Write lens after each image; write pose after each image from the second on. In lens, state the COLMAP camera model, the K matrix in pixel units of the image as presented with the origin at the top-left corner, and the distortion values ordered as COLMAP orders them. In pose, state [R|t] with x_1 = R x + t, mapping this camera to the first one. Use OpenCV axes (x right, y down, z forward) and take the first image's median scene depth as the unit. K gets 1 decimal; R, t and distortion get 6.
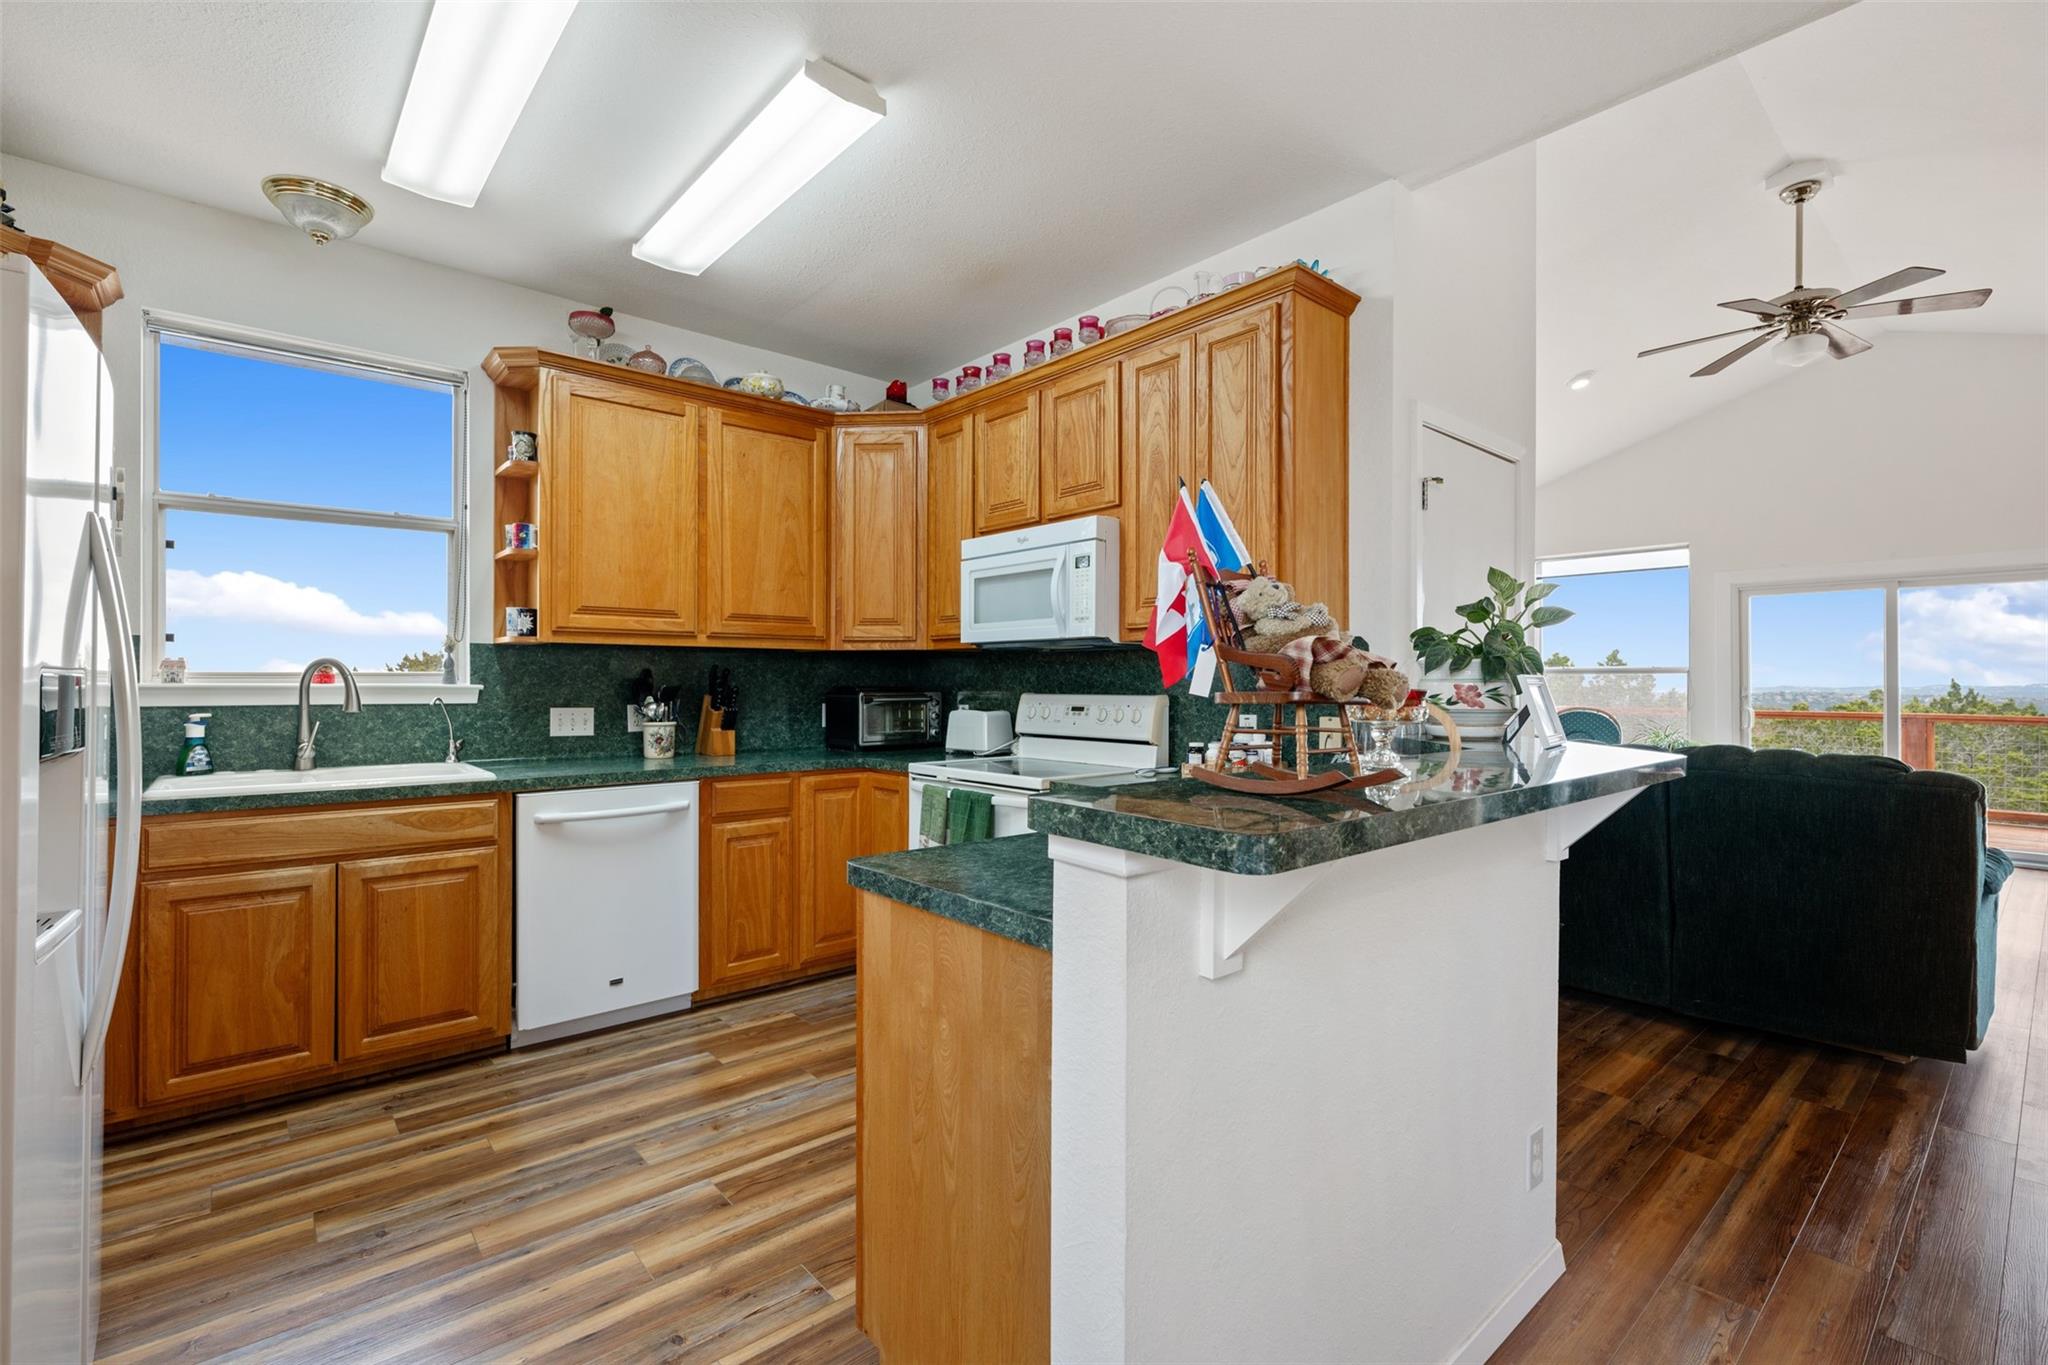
lens RADIAL K [[913.4, 0, 1017.6], [0, 913.4, 678.0], [0, 0, 1]] dist [-0.000773, -0.000666]
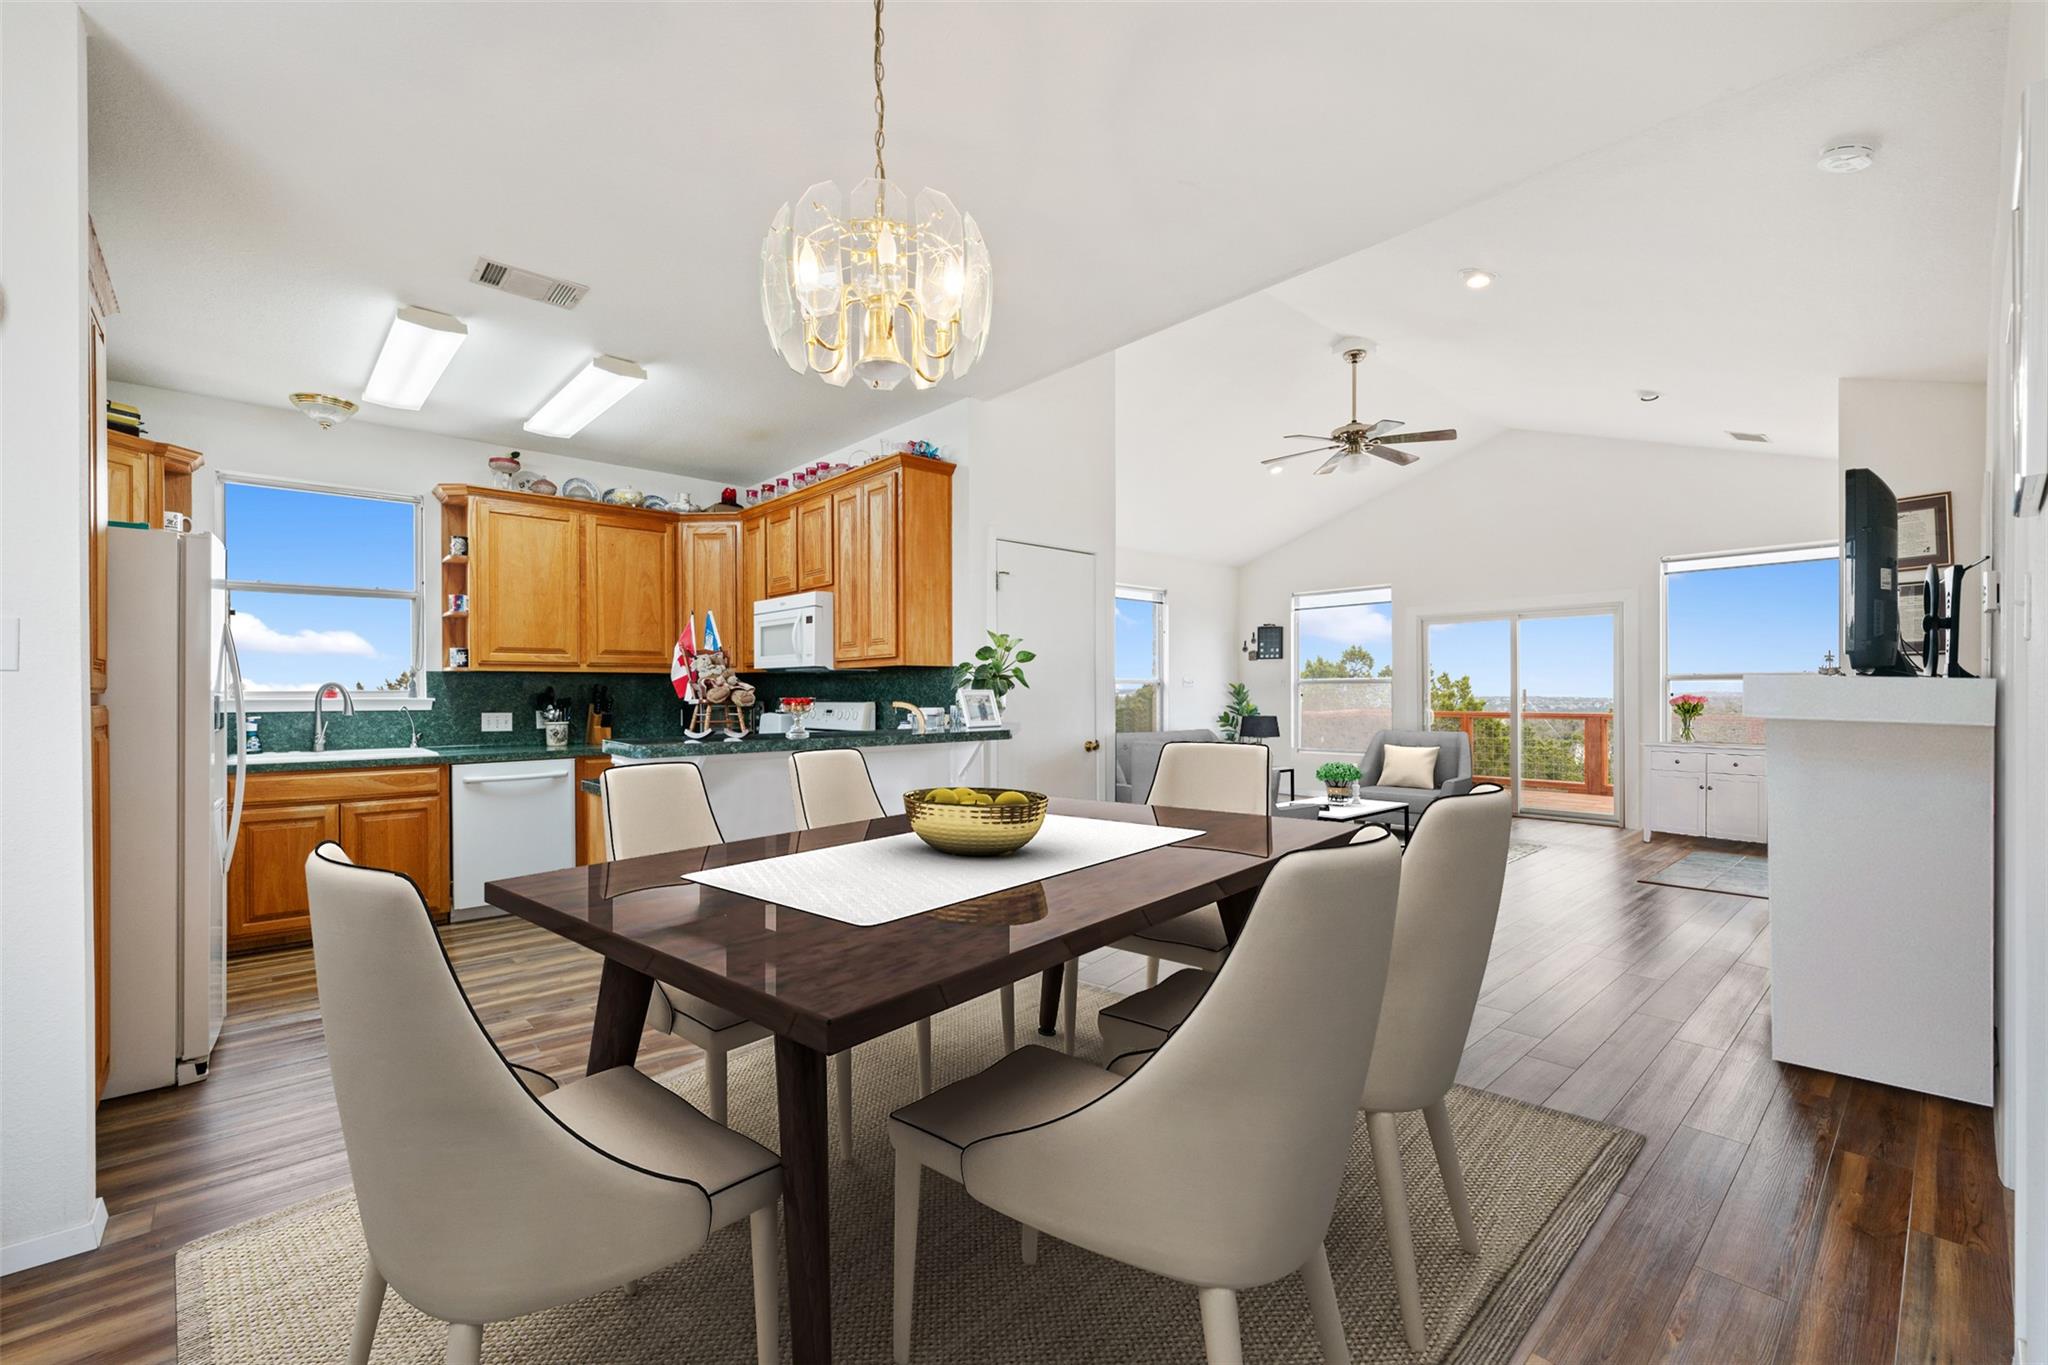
lens RADIAL K [[860.8, 0, 1021.9], [0, 860.8, 692.9], [0, 0, 1]] dist [-0.004609, 0.000419]
pose [[0.999607, -0.006013, 0.027375, 0.386402], [0.005844, 0.999963, 0.006266, -0.004787], [-0.027411, -0.006103, 0.999606, -0.506260]]
